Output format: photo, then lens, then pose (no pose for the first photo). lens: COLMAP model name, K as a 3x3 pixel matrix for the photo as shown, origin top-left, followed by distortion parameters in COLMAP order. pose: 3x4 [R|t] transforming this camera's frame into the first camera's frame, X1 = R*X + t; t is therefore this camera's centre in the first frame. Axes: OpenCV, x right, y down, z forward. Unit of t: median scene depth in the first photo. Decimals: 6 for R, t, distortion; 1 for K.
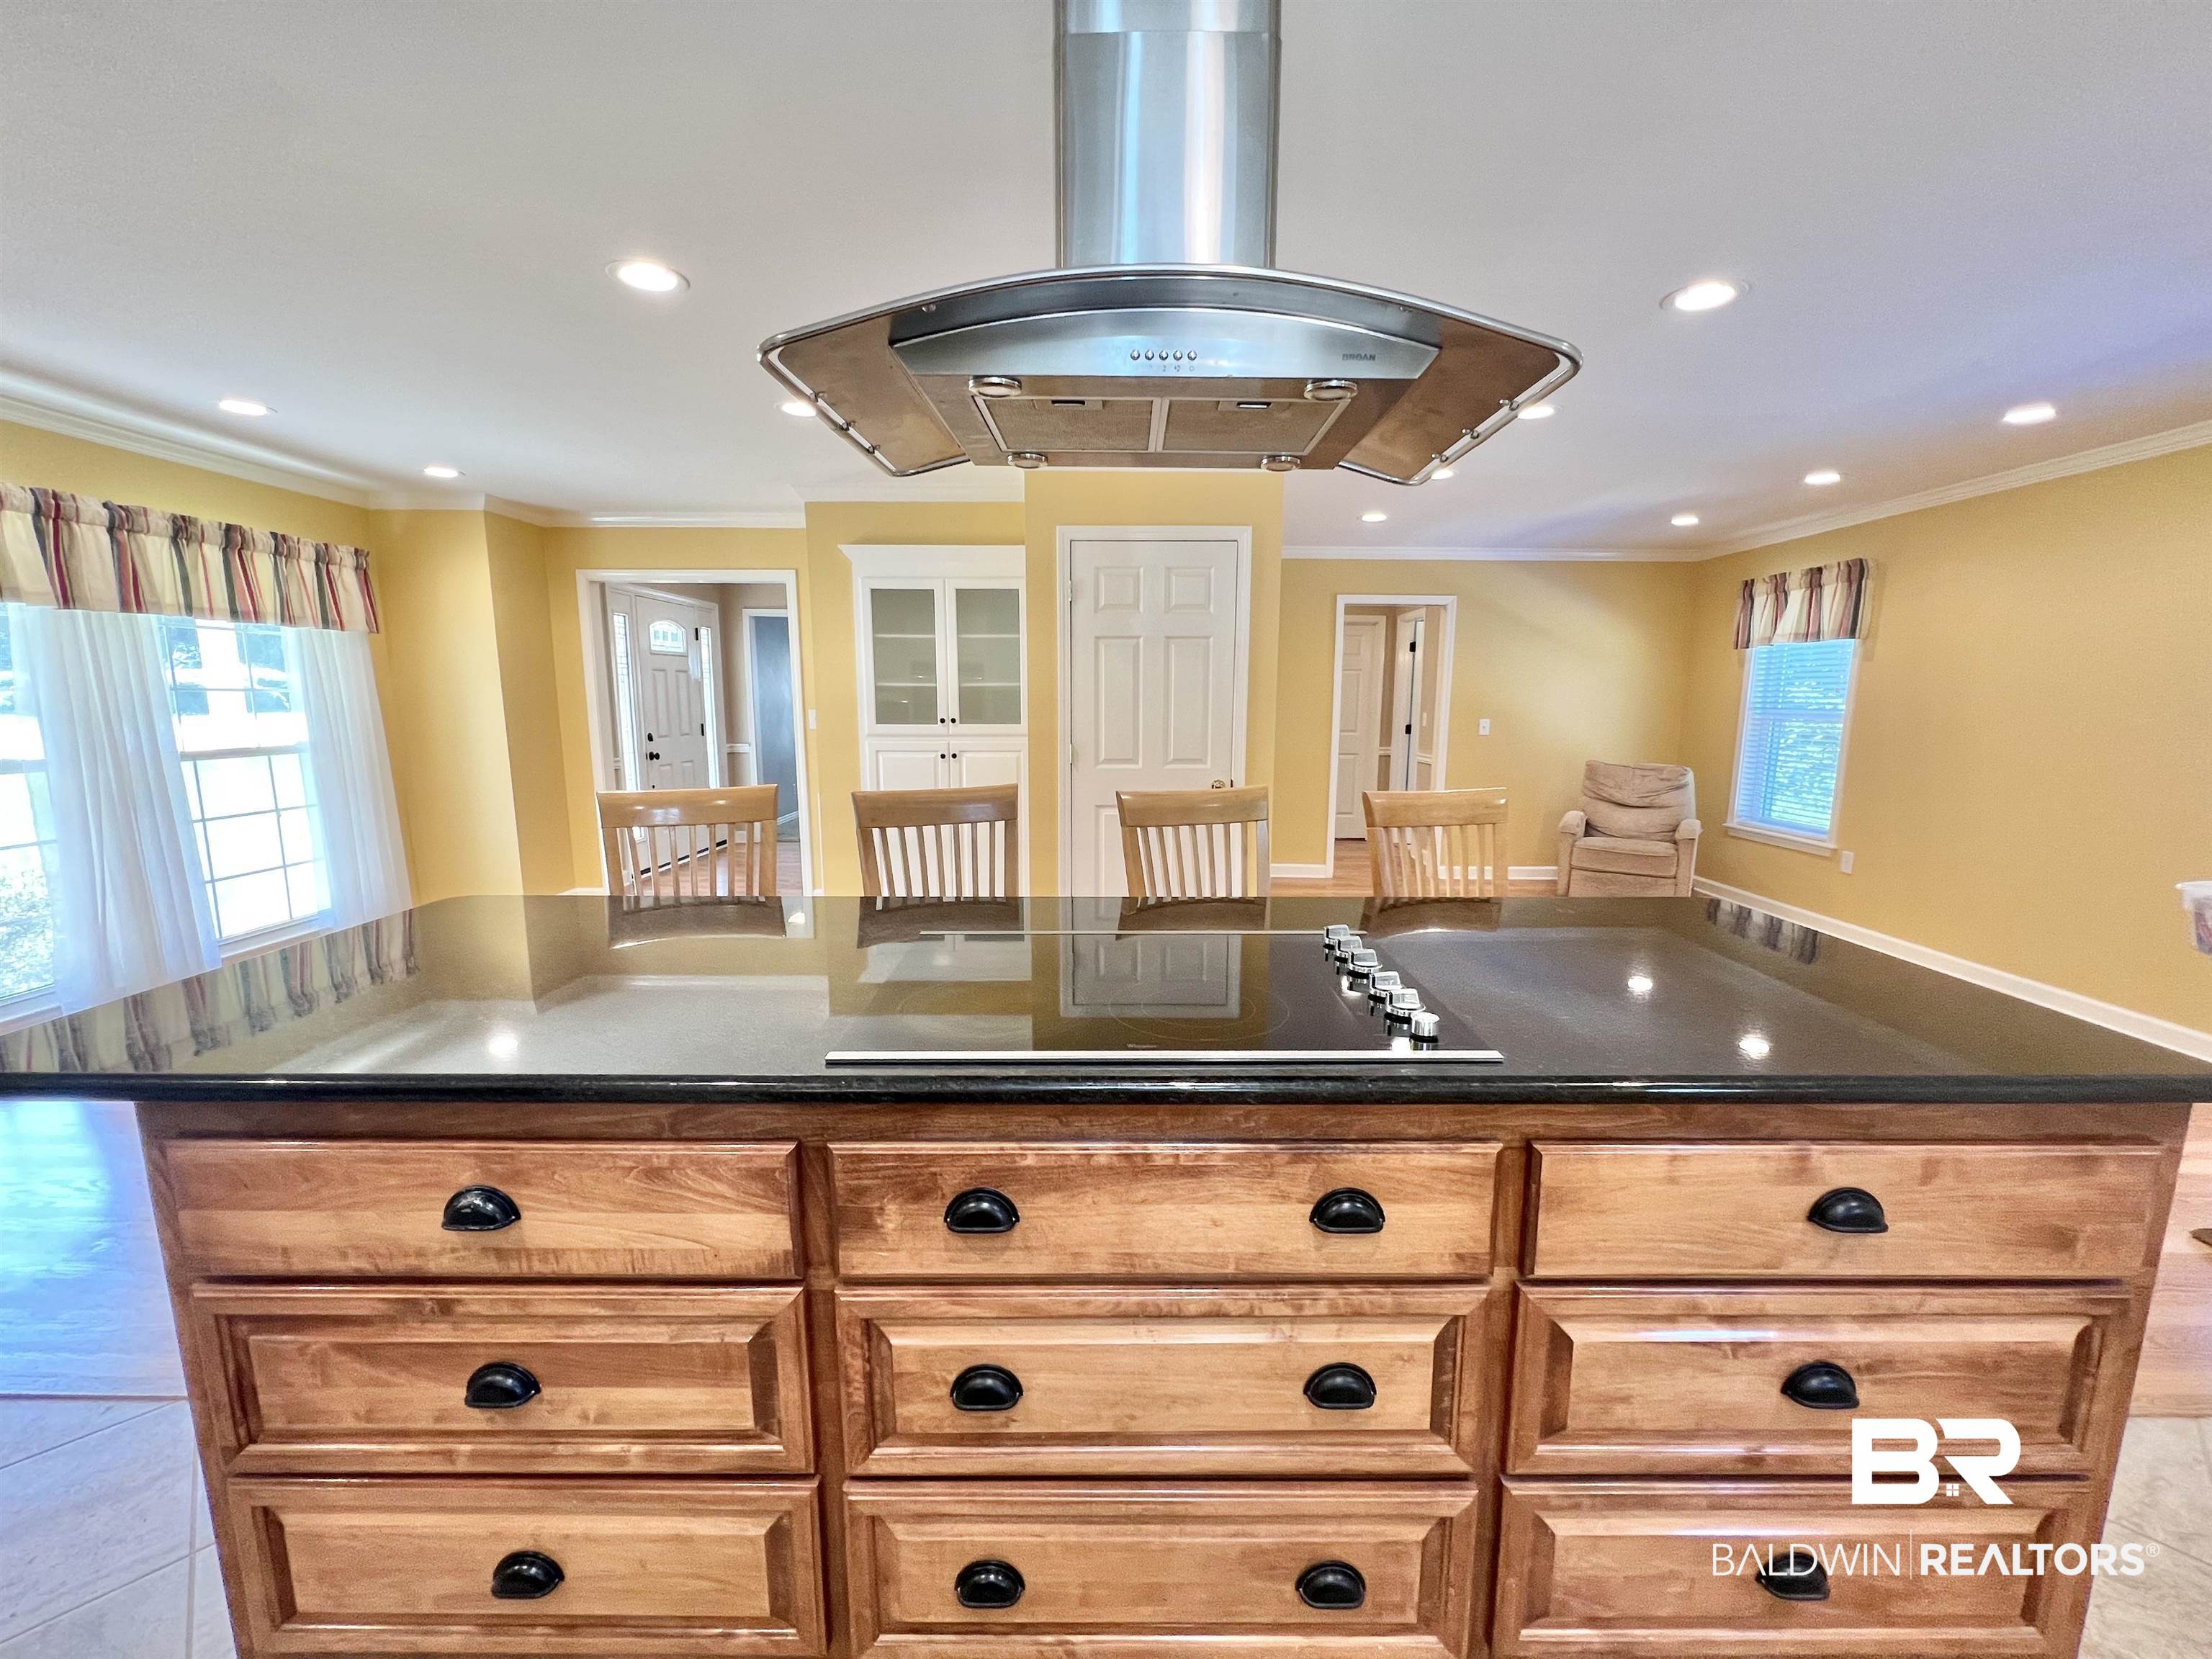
lens RADIAL K [[887.8, 0, 1108.0], [0, 887.8, 834.8], [0, 0, 1]] dist [-0.001853, 0.000500]
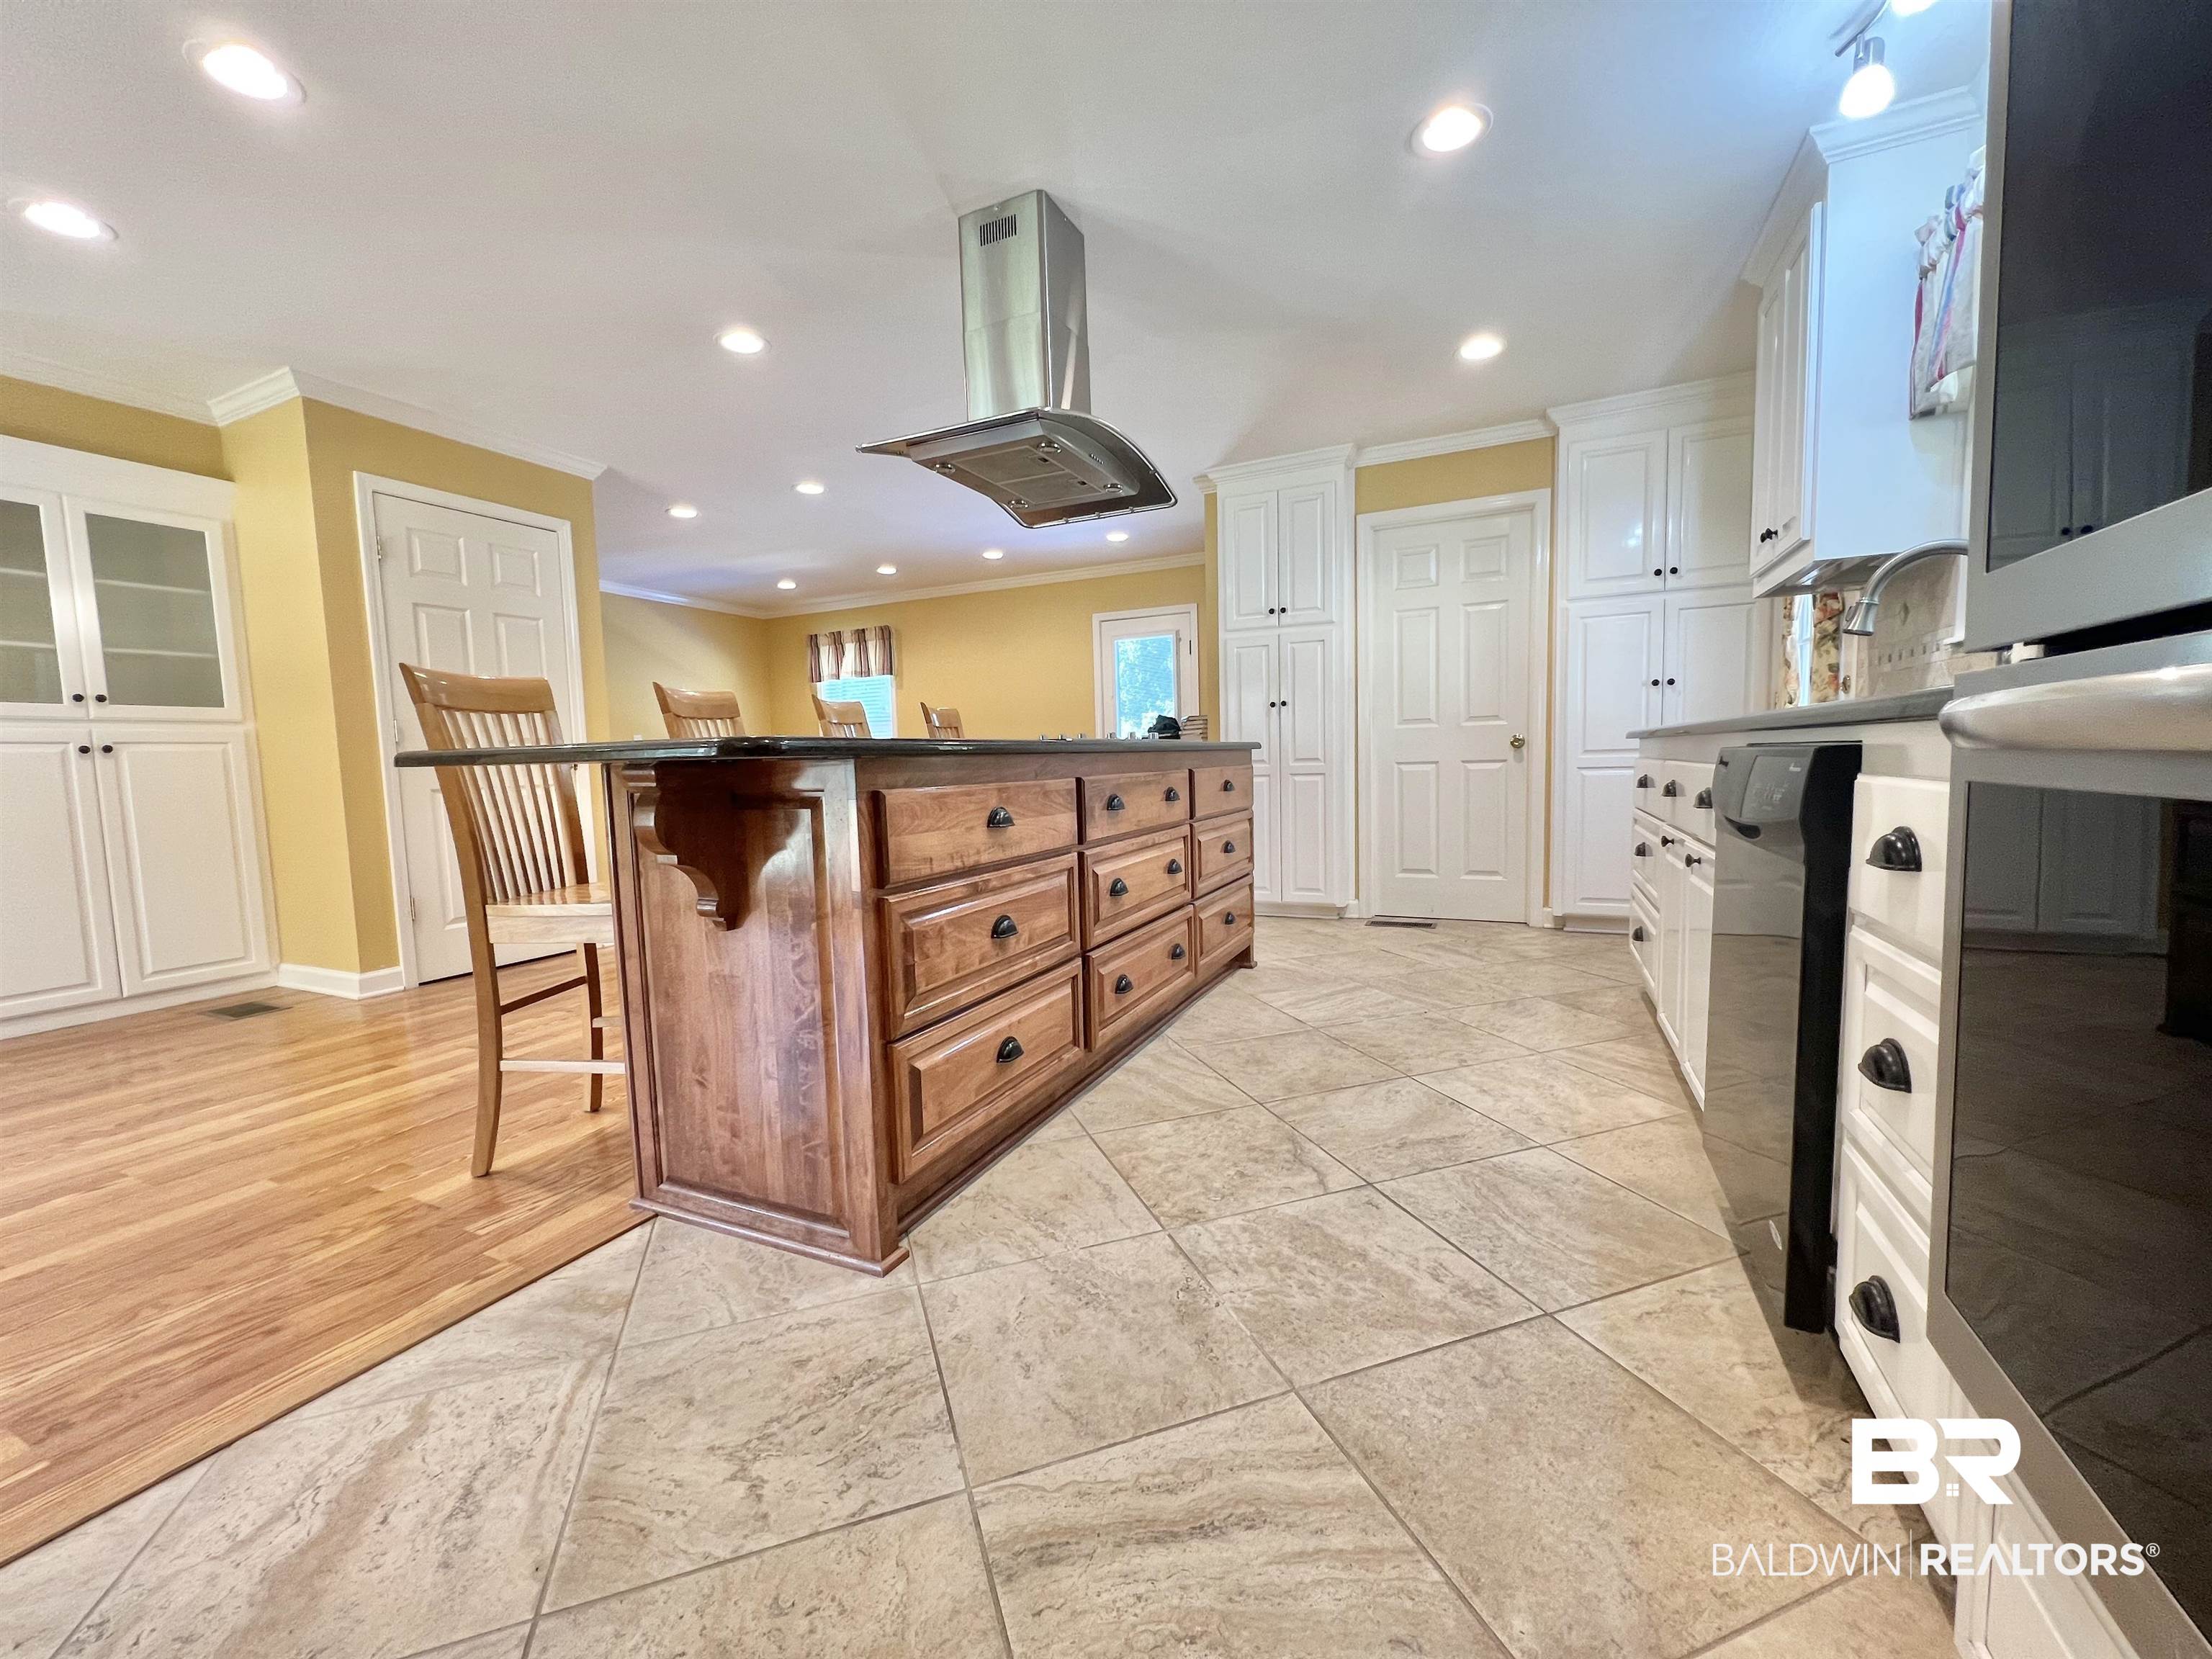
lens RADIAL K [[883.6, 0, 1111.8], [0, 883.6, 832.2], [0, 0, 1]] dist [-0.000794, 0.000135]
pose [[0.418353, -0.092037, 0.903609, -0.651291], [0.171126, 0.985023, 0.021102, 0.131073], [-0.892018, 0.145803, 0.427837, 0.011302]]
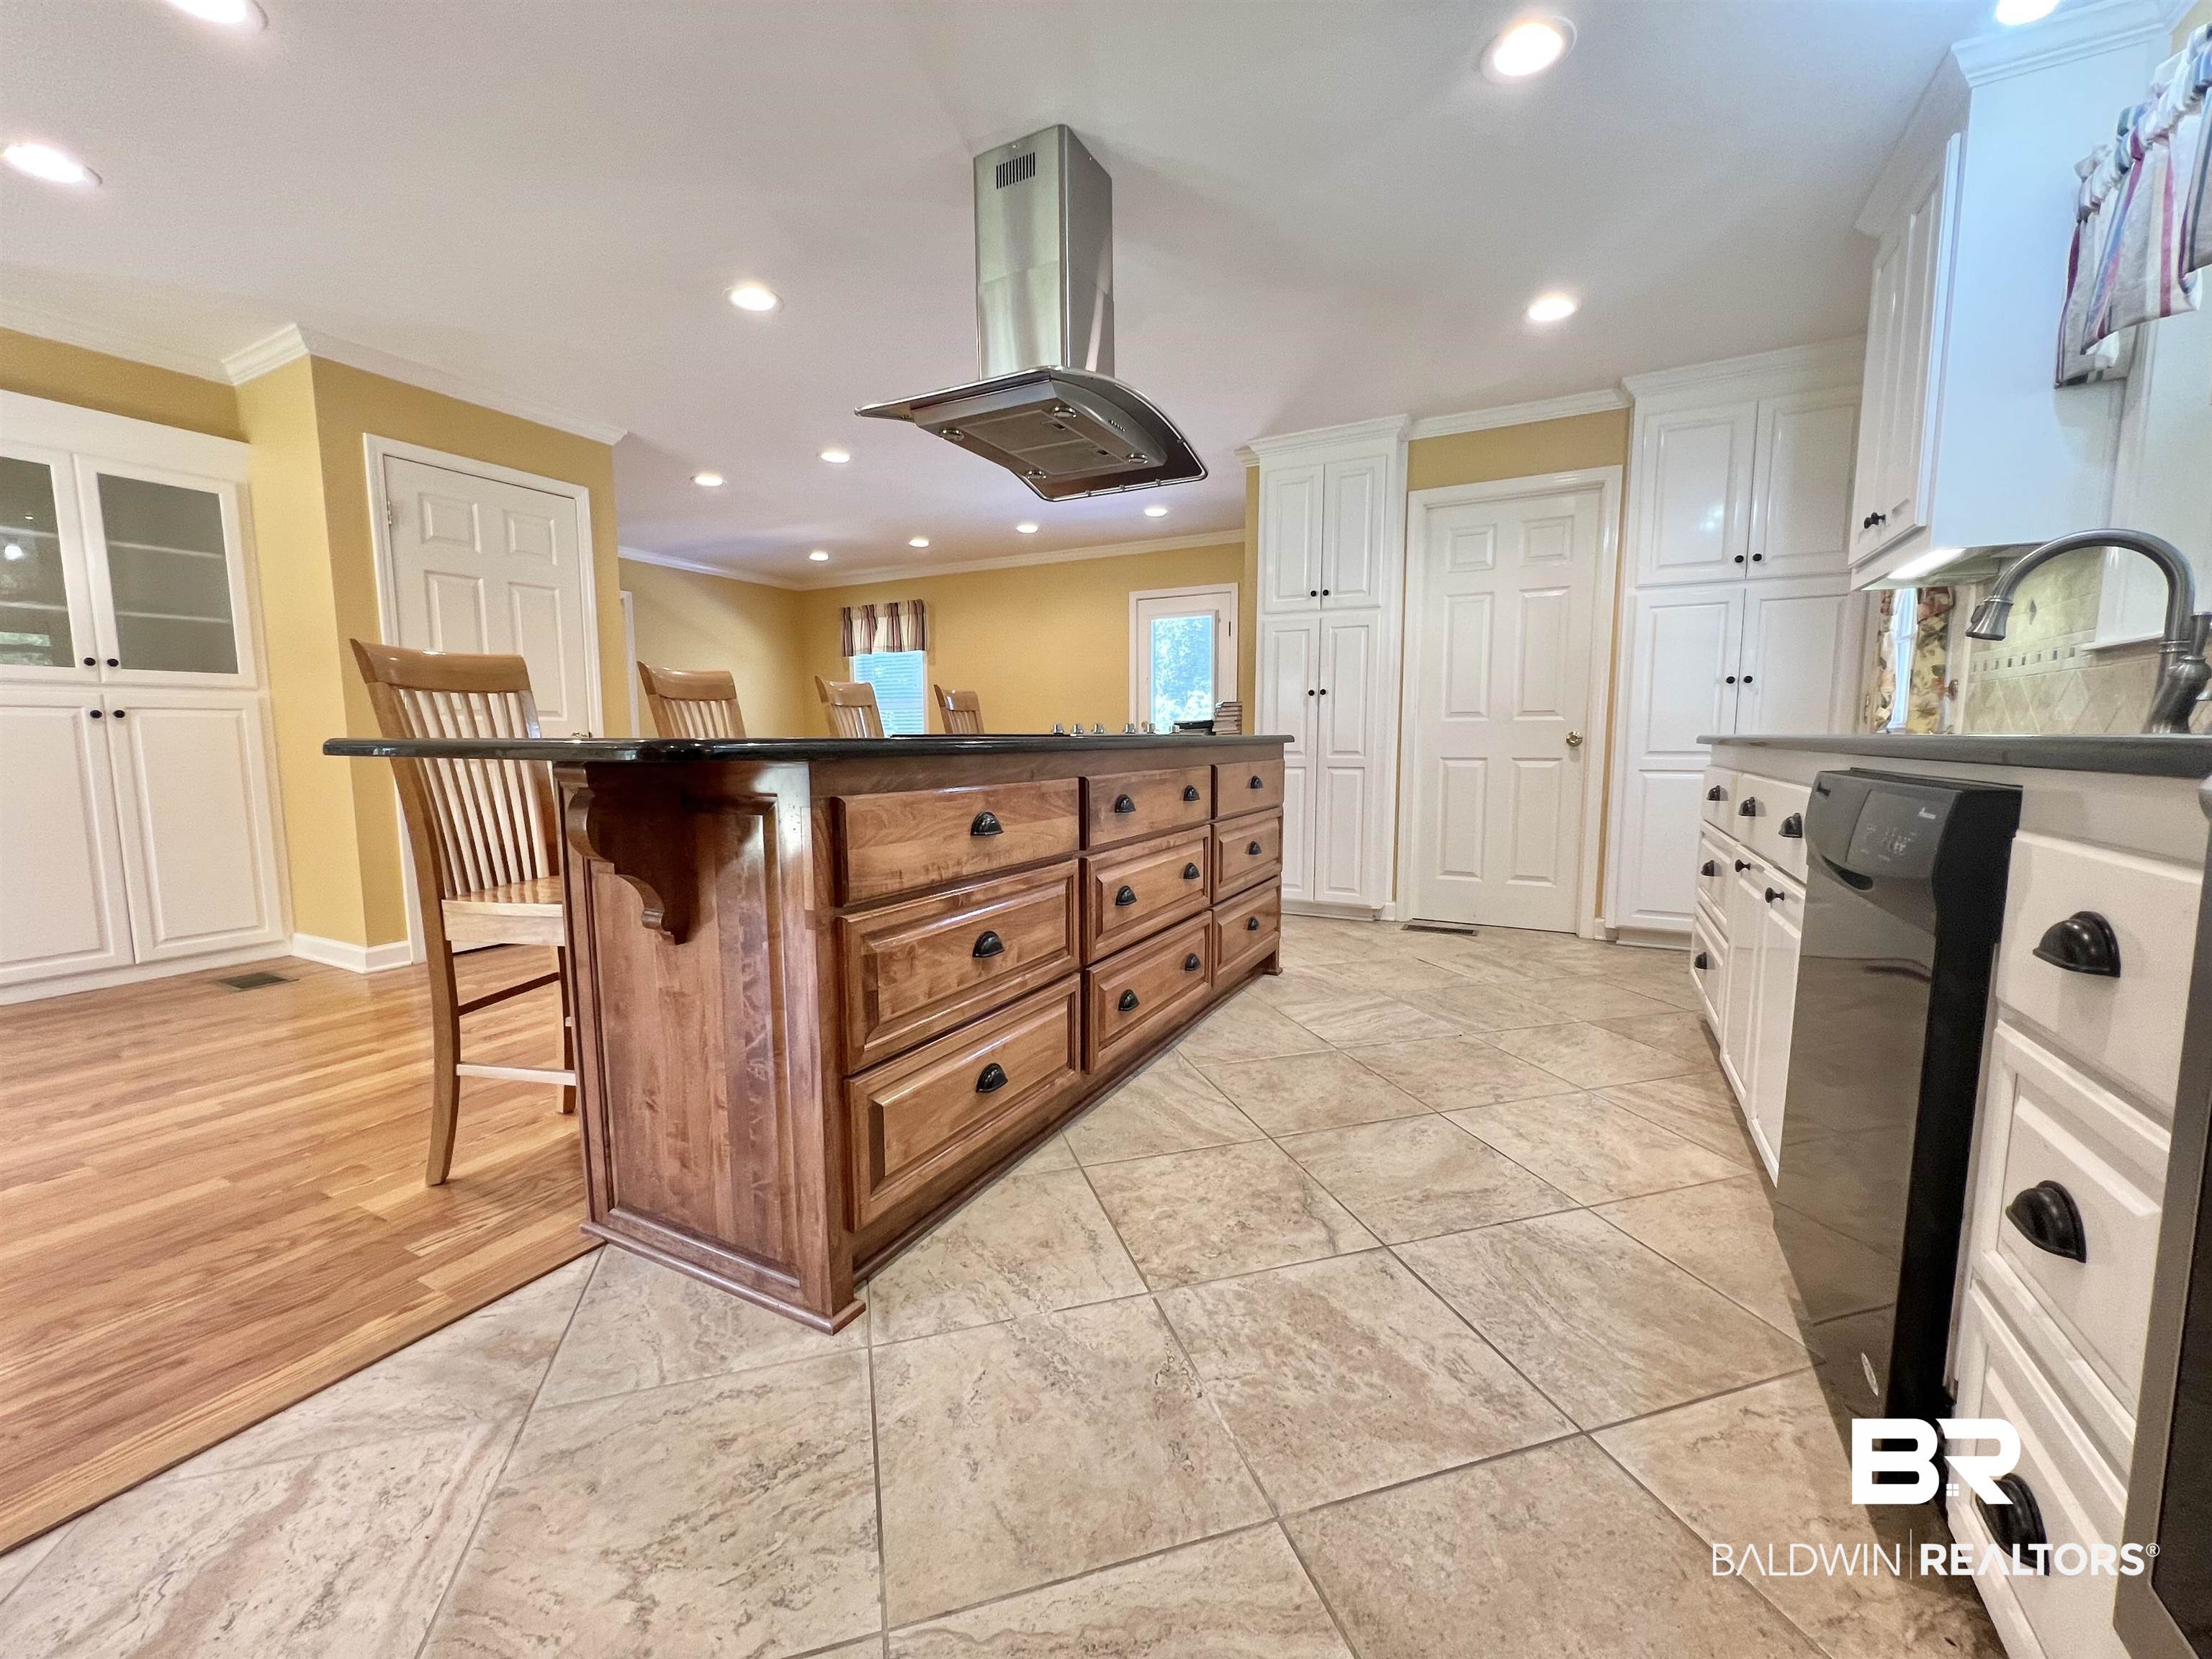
lens RADIAL K [[886.9, 0, 1112.1], [0, 886.9, 832.0], [0, 0, 1]] dist [-0.000703, 0.000209]
pose [[0.462058, -0.101212, 0.881055, -0.592911], [0.143383, 0.988922, 0.038408, 0.117922], [-0.875182, 0.108581, 0.471451, 0.010798]]
